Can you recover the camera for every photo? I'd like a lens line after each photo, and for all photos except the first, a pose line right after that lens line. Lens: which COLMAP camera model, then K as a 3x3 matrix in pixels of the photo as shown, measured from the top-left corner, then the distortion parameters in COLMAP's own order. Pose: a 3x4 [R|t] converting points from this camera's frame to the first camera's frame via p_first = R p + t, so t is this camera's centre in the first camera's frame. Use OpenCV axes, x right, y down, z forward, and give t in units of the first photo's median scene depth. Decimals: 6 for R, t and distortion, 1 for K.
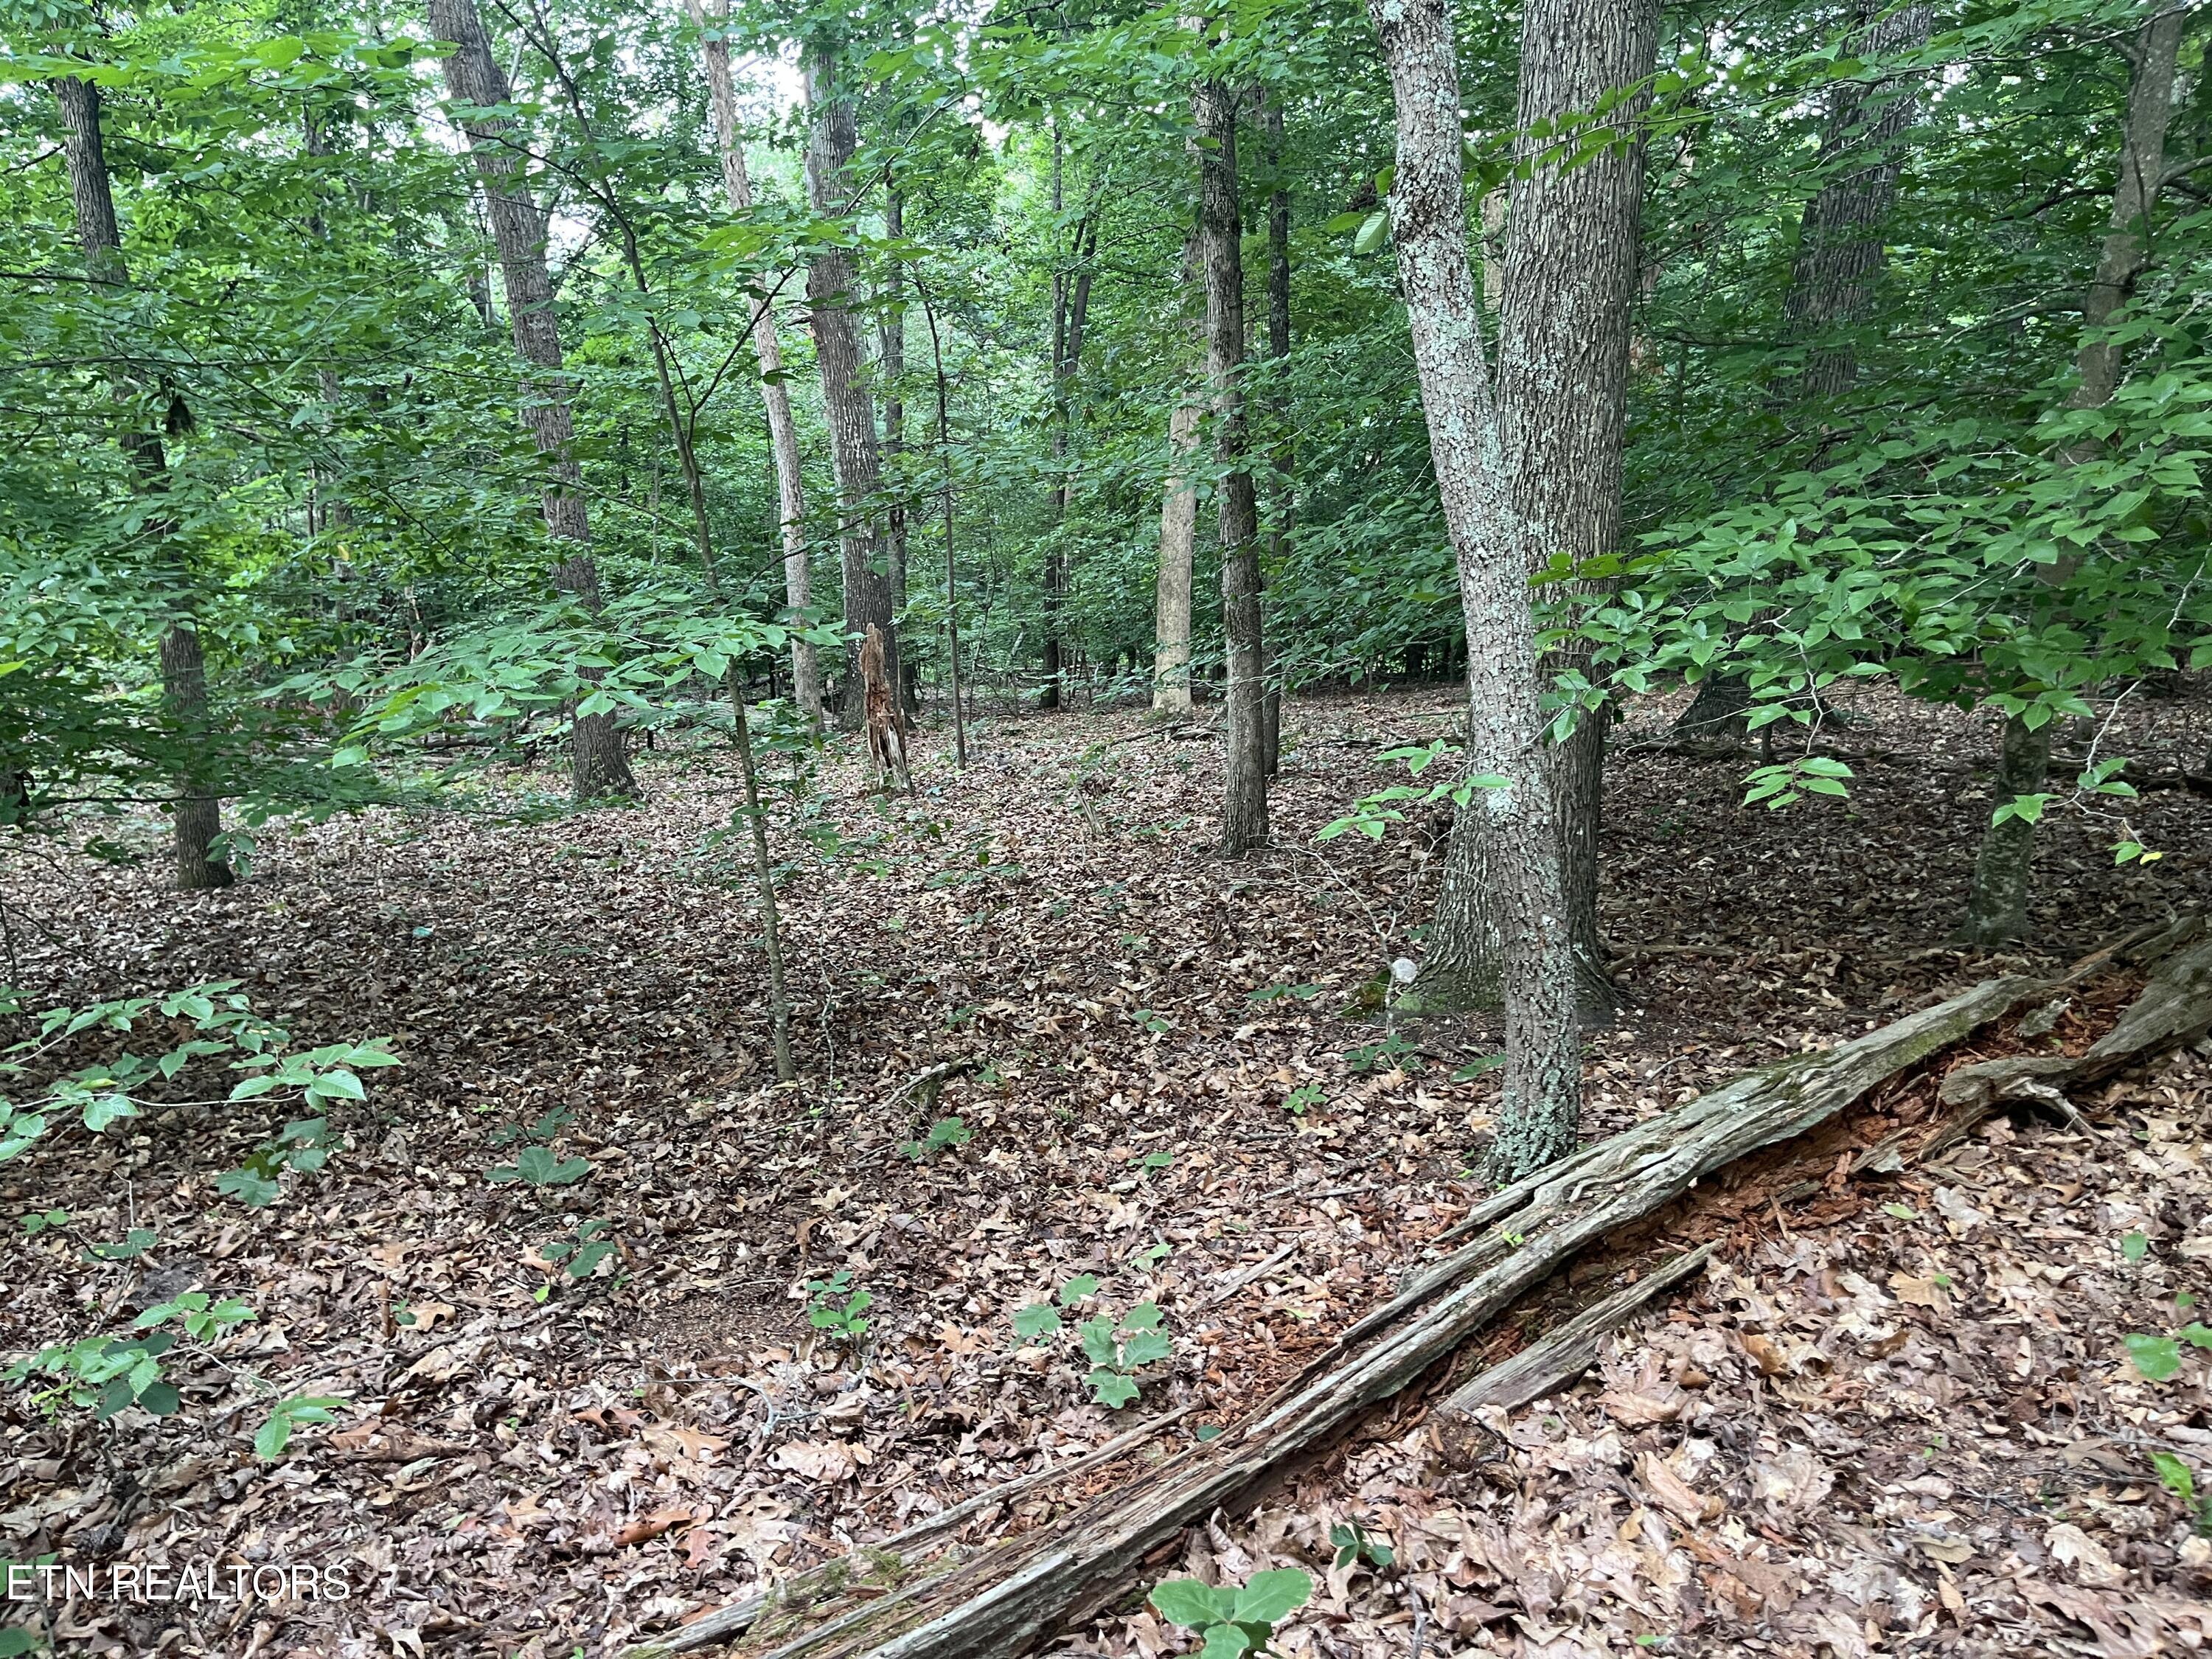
lens RADIAL K [[1670.5, 0, 1117.9], [0, 1670.5, 839.8], [0, 0, 1]] dist [0.055460, -0.087597]
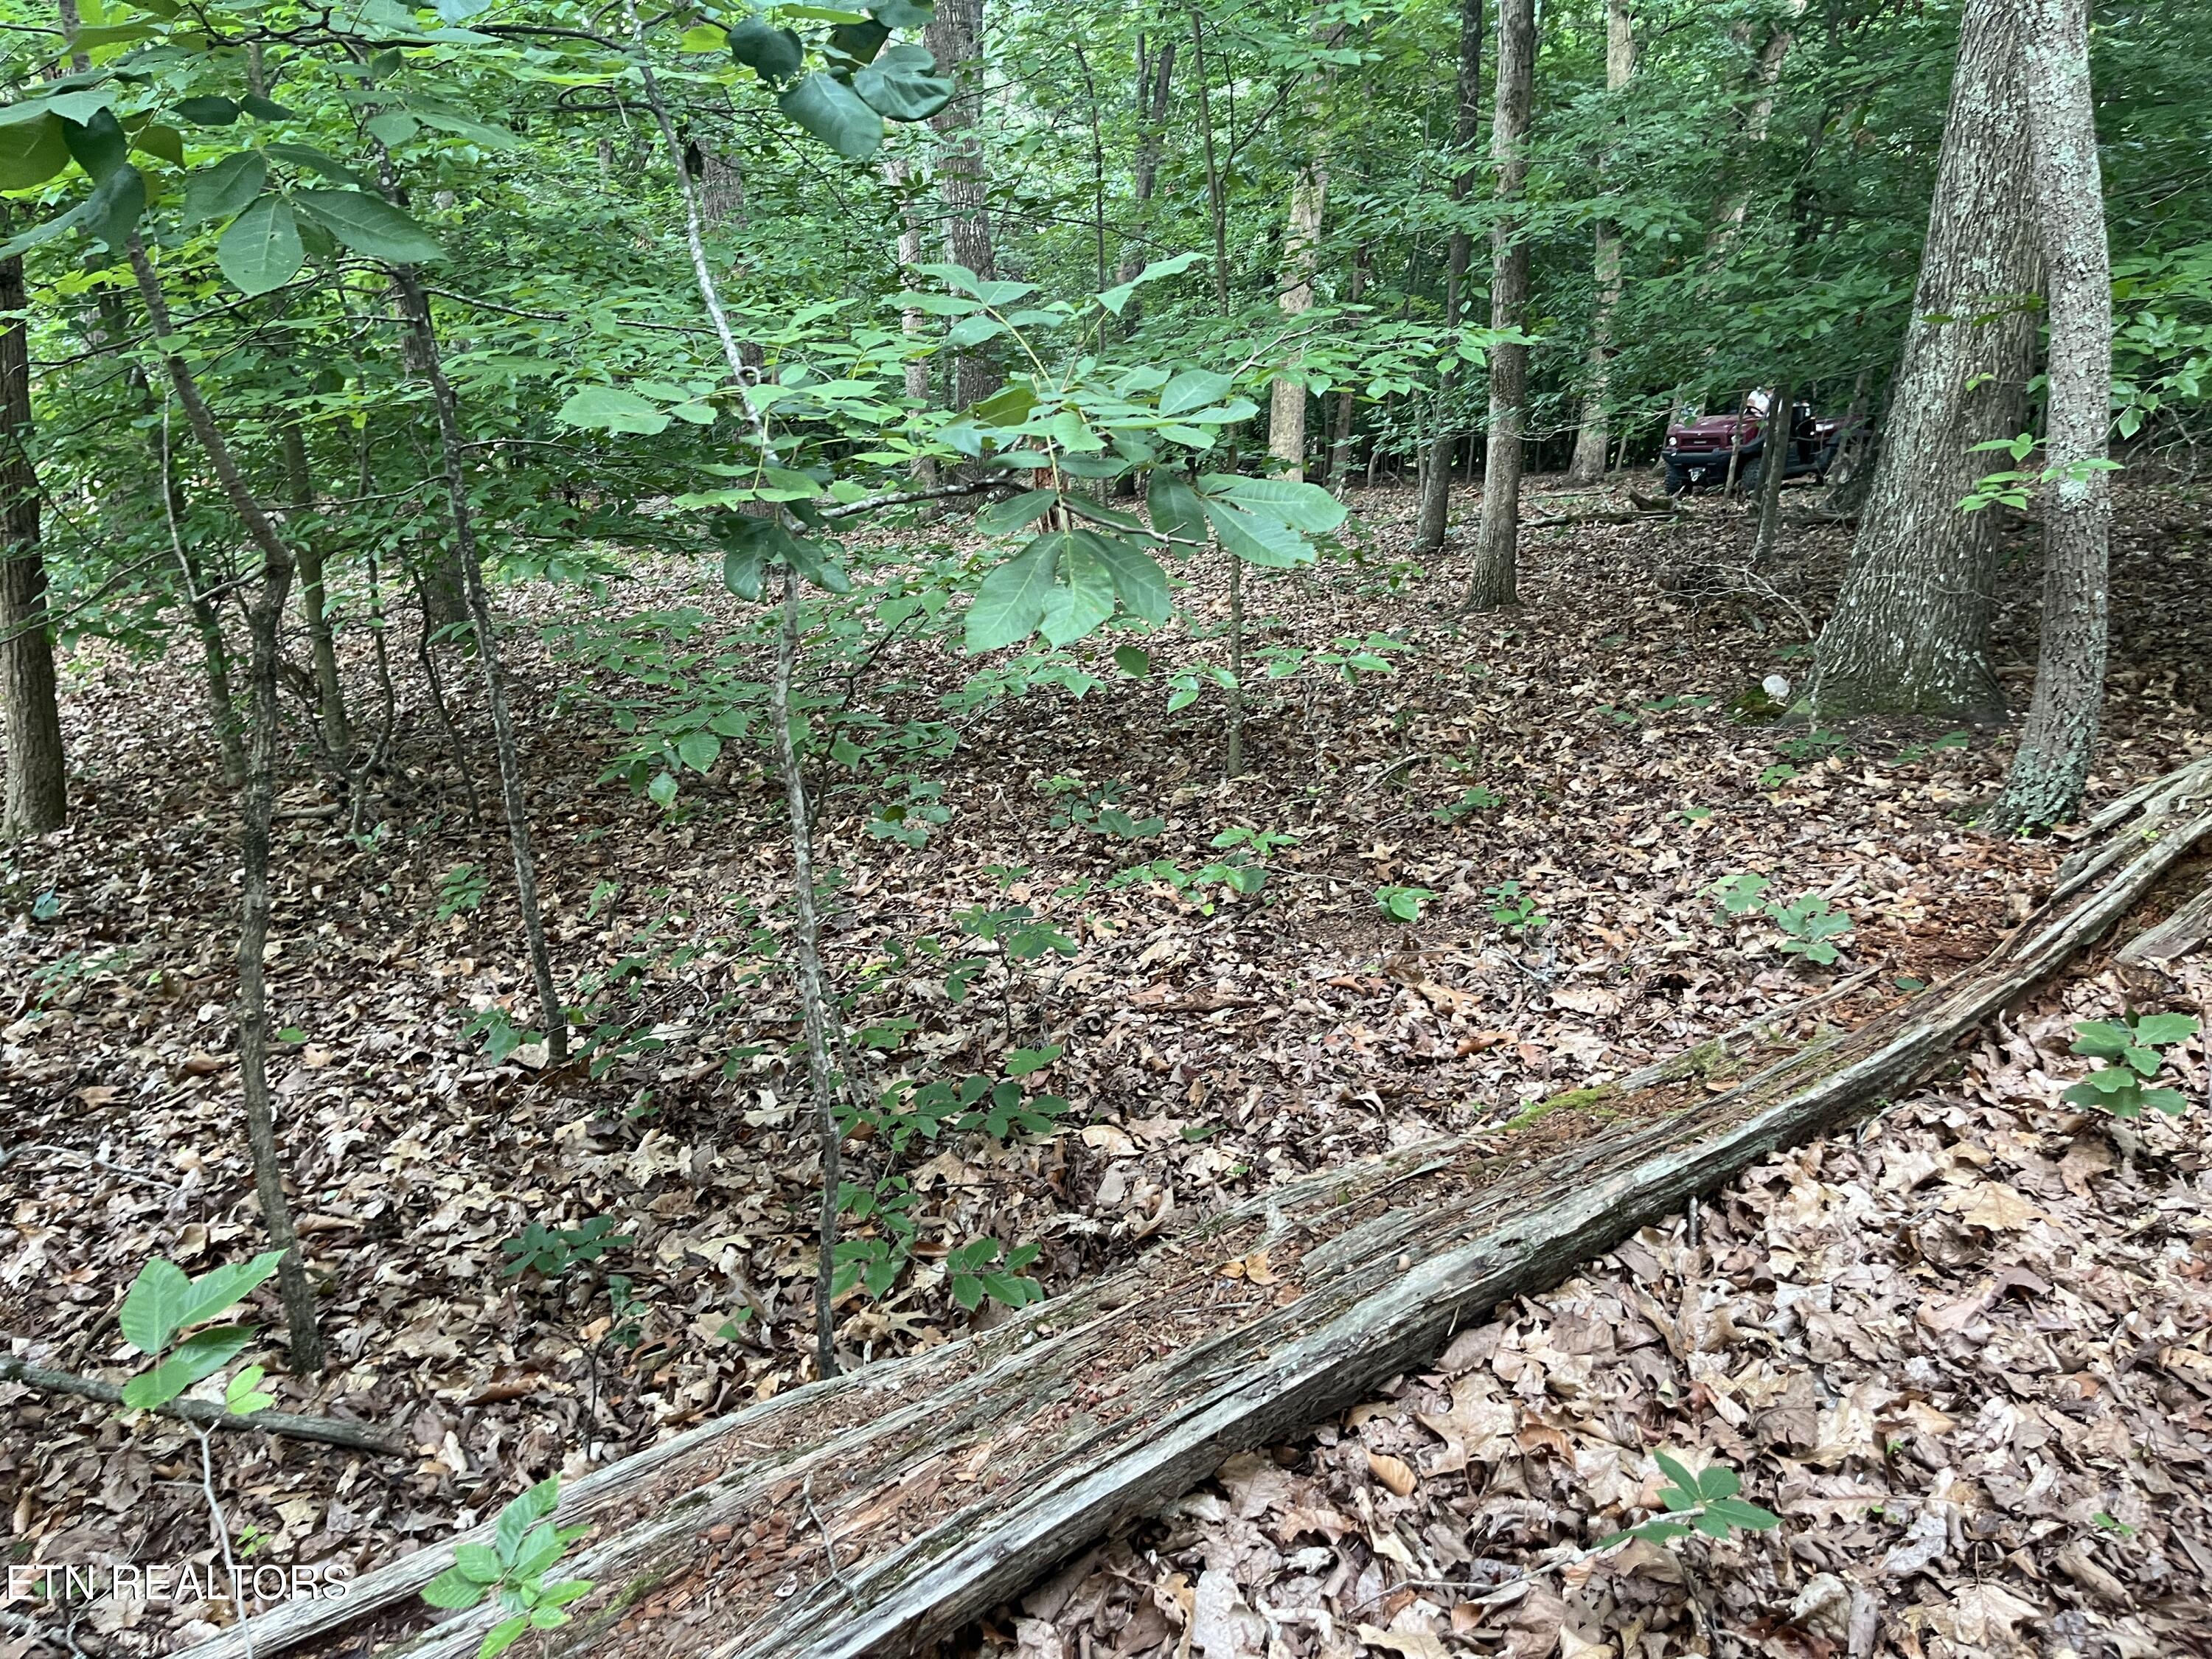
lens RADIAL K [[1670.5, 0, 1087.0], [0, 1670.5, 810.6], [0, 0, 1]] dist [0.055460, -0.087597]
pose [[0.999816, 0.007163, -0.017791, -0.485977], [-0.005361, 0.995041, 0.099316, 0.097475], [0.018414, -0.099203, 0.994897, -0.214978]]
